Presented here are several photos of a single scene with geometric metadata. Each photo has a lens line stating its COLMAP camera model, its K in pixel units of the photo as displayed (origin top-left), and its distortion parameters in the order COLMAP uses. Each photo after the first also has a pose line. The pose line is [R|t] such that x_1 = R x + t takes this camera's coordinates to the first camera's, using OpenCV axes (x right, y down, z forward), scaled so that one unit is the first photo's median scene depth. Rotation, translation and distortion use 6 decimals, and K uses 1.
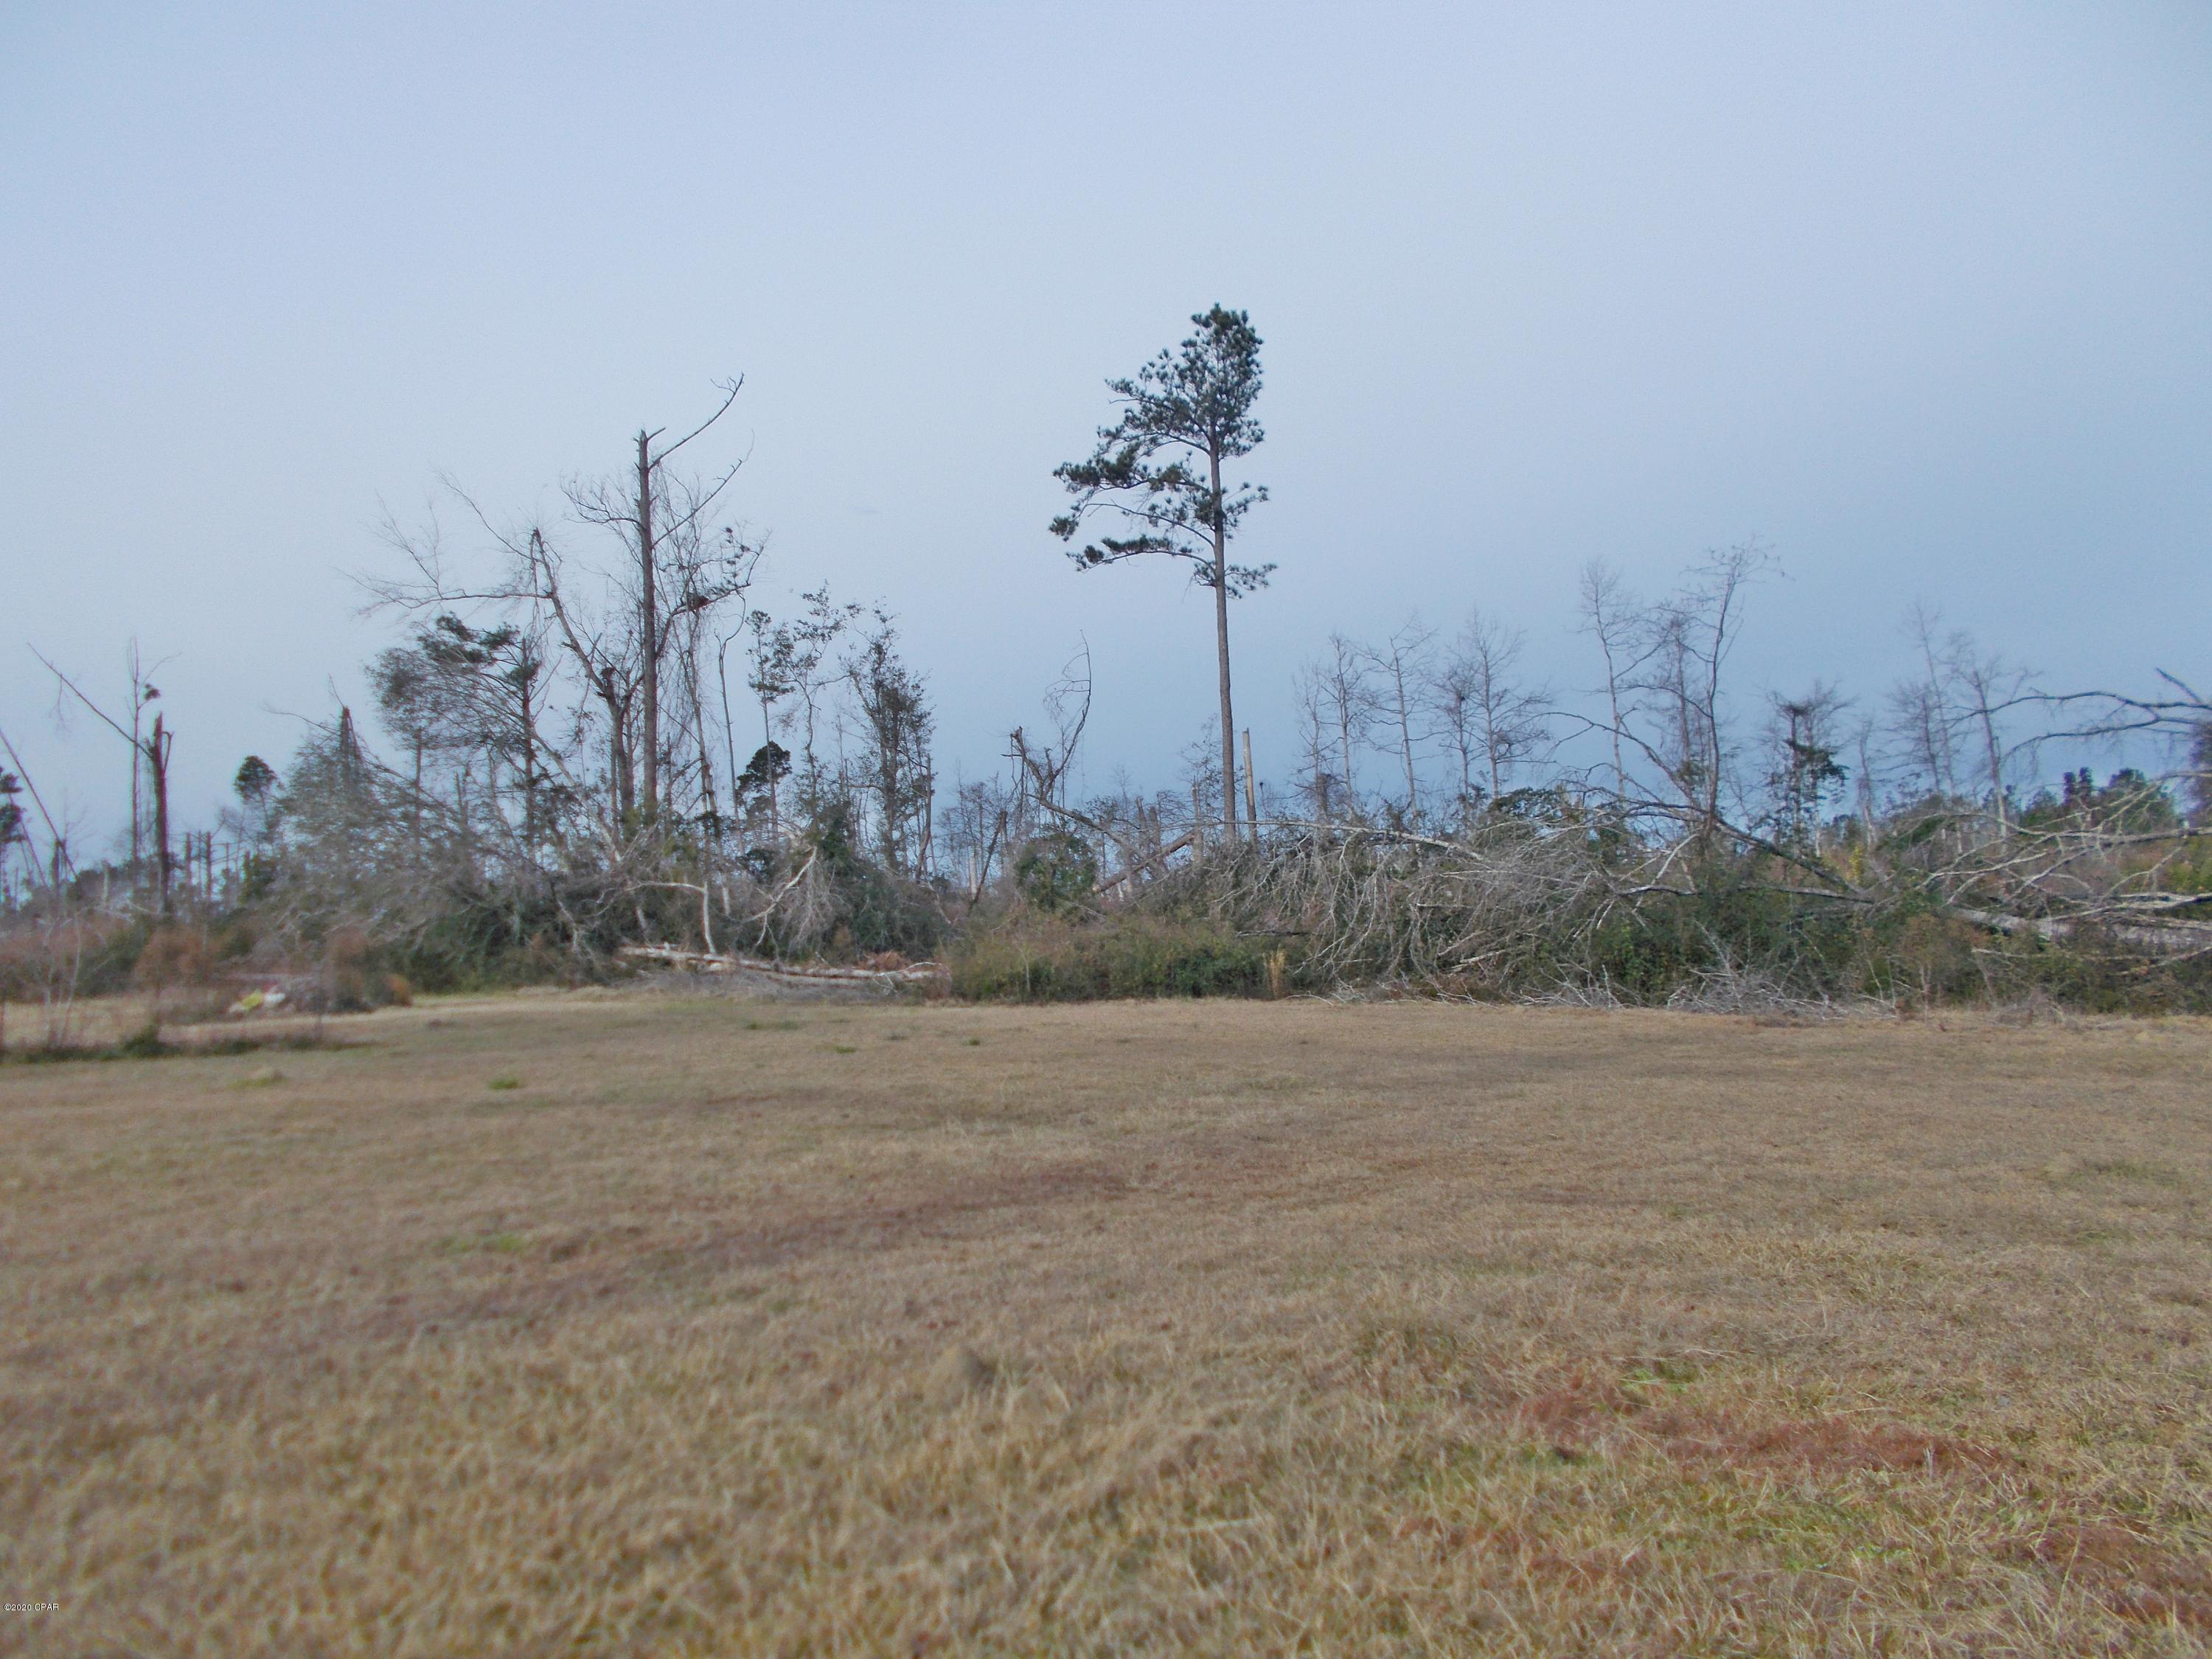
lens RADIAL K [[1704.2, 0, 1106.0], [0, 1704.2, 829.5], [0, 0, 1]] dist [-0.003203, 0.138295]
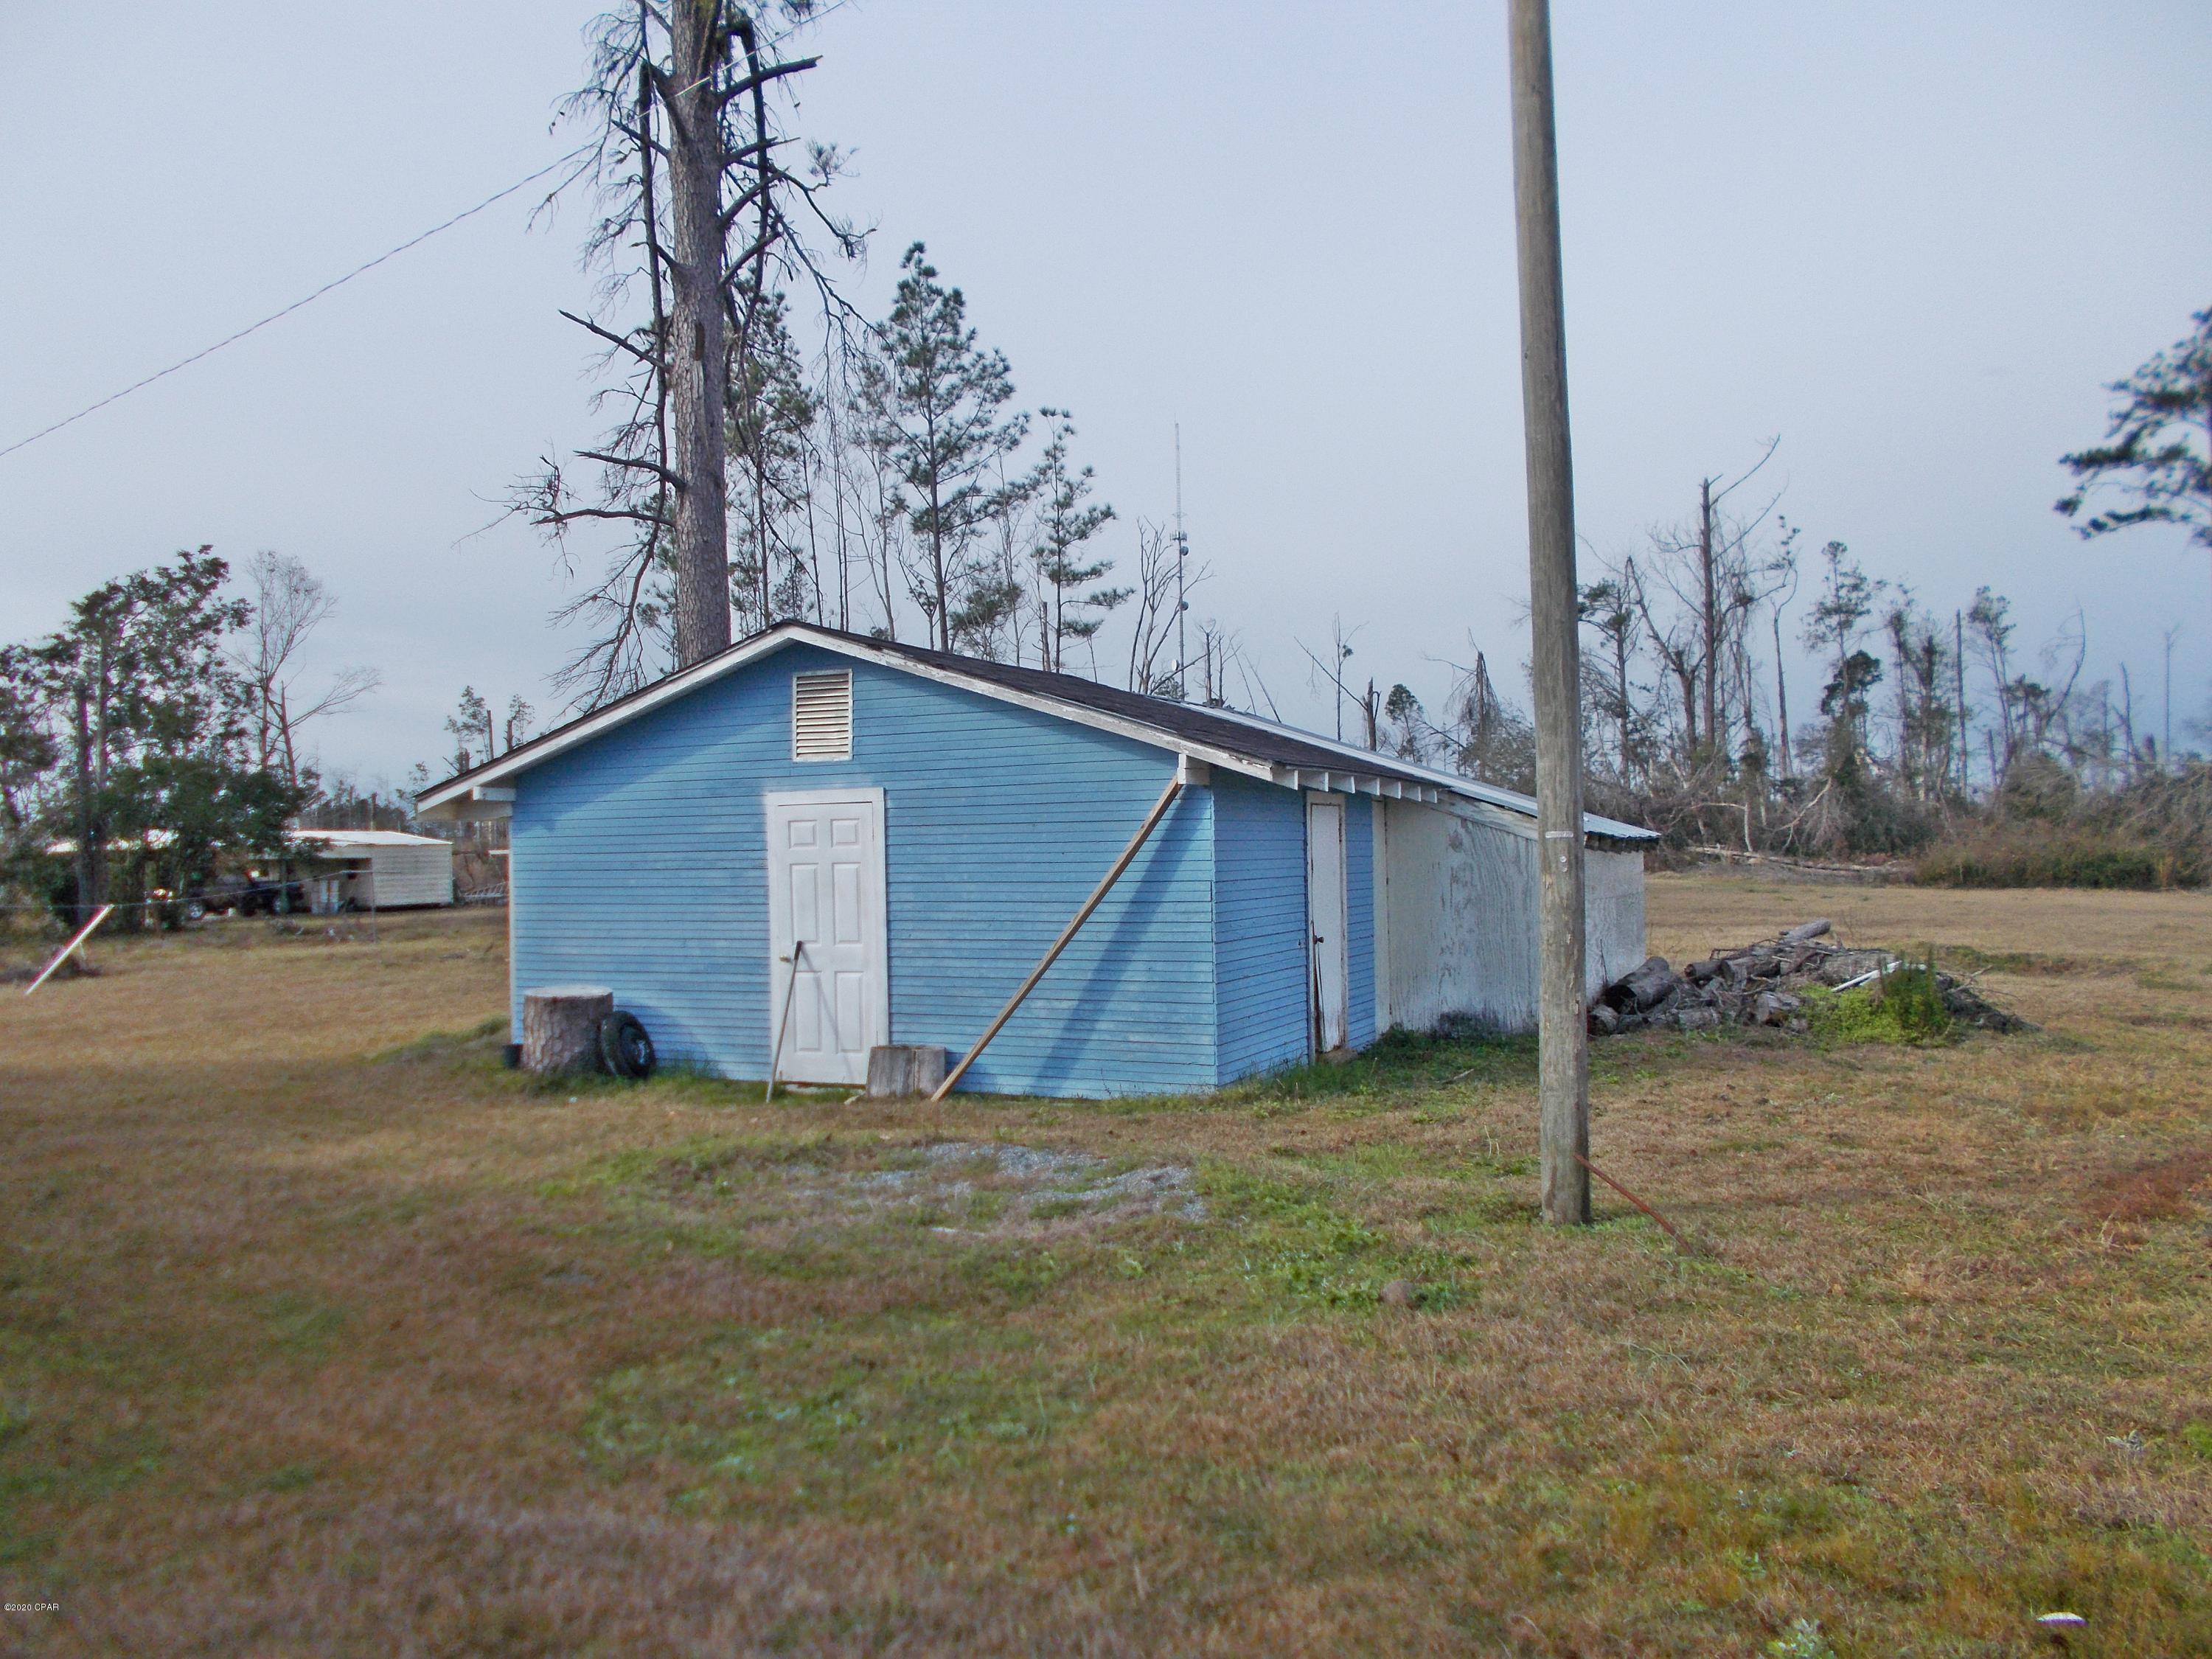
lens RADIAL K [[1639.1, 0, 1106.0], [0, 1639.1, 829.5], [0, 0, 1]] dist [0.079603, -0.088181]
pose [[0.808047, 0.011295, -0.589010, 0.128006], [0.023052, 0.998444, 0.050772, -0.025331], [0.588667, -0.054604, 0.806529, -0.380392]]
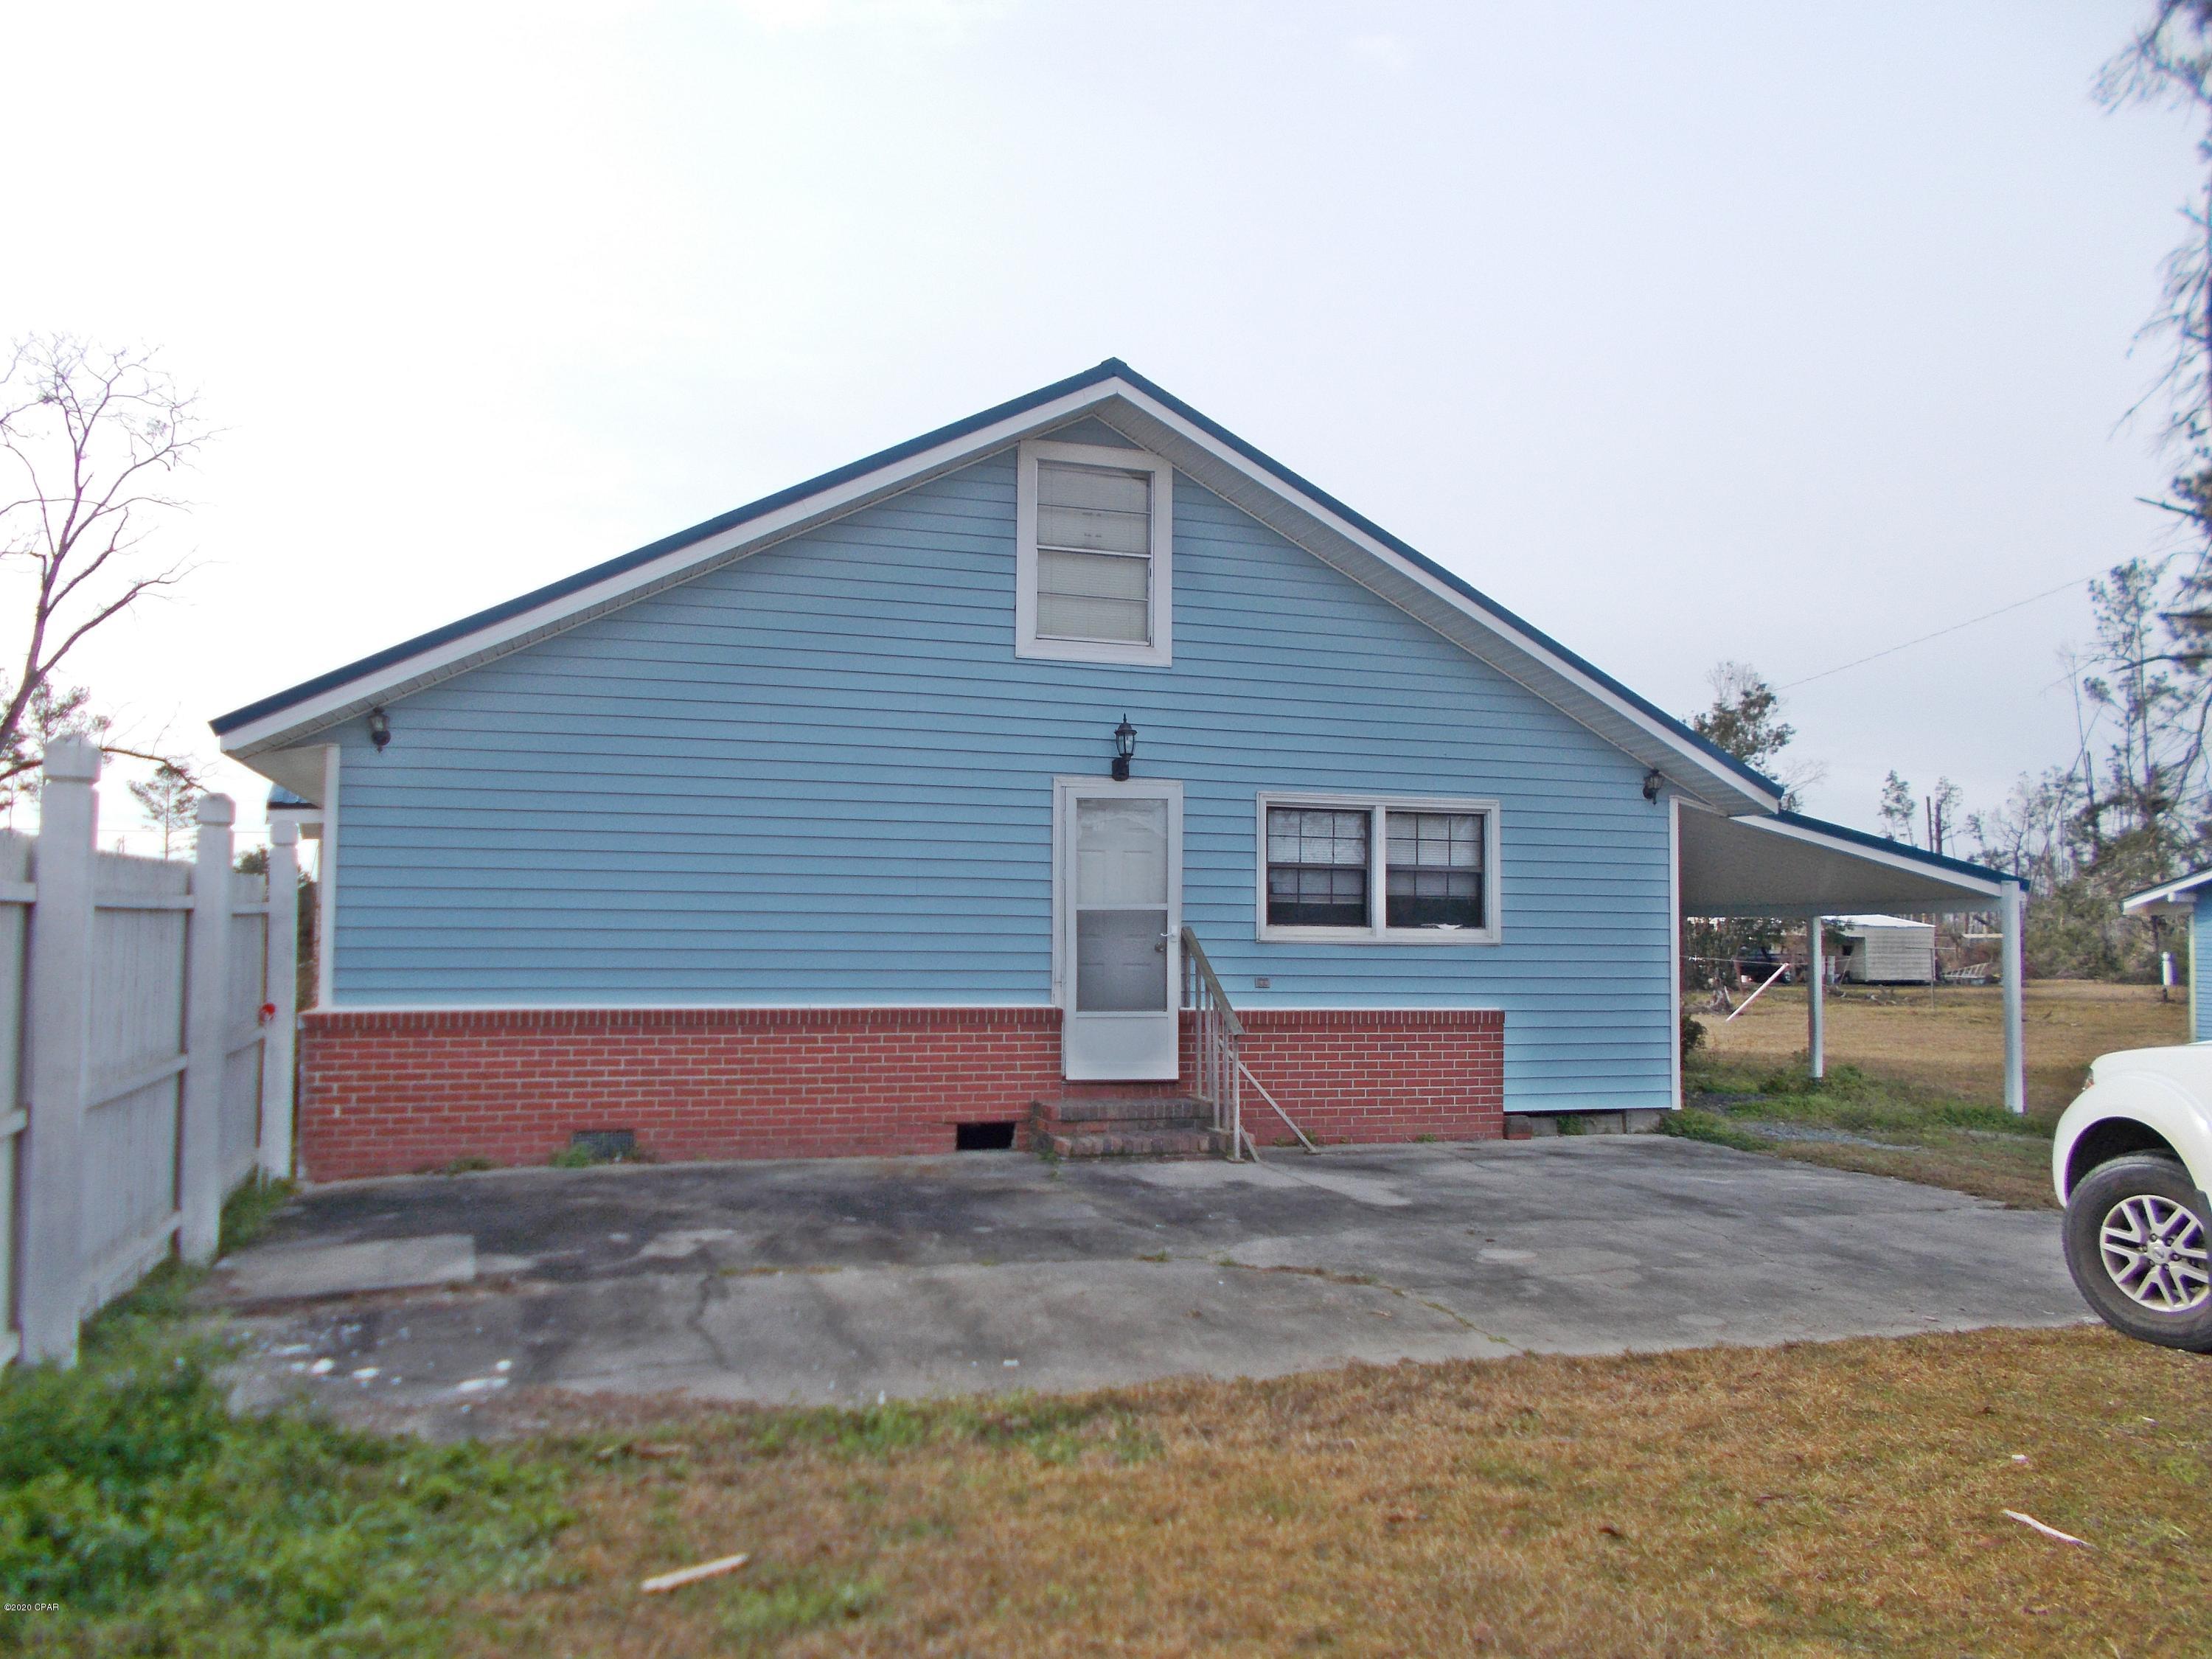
lens RADIAL K [[1735.3, 0, 1106.0], [0, 1735.3, 829.5], [0, 0, 1]] dist [0.021858, 0.003755]
pose [[0.176460, -0.023304, -0.984032, 0.280955], [0.032404, 0.999315, -0.017855, -0.038586], [0.983774, -0.028736, 0.177094, -0.575898]]
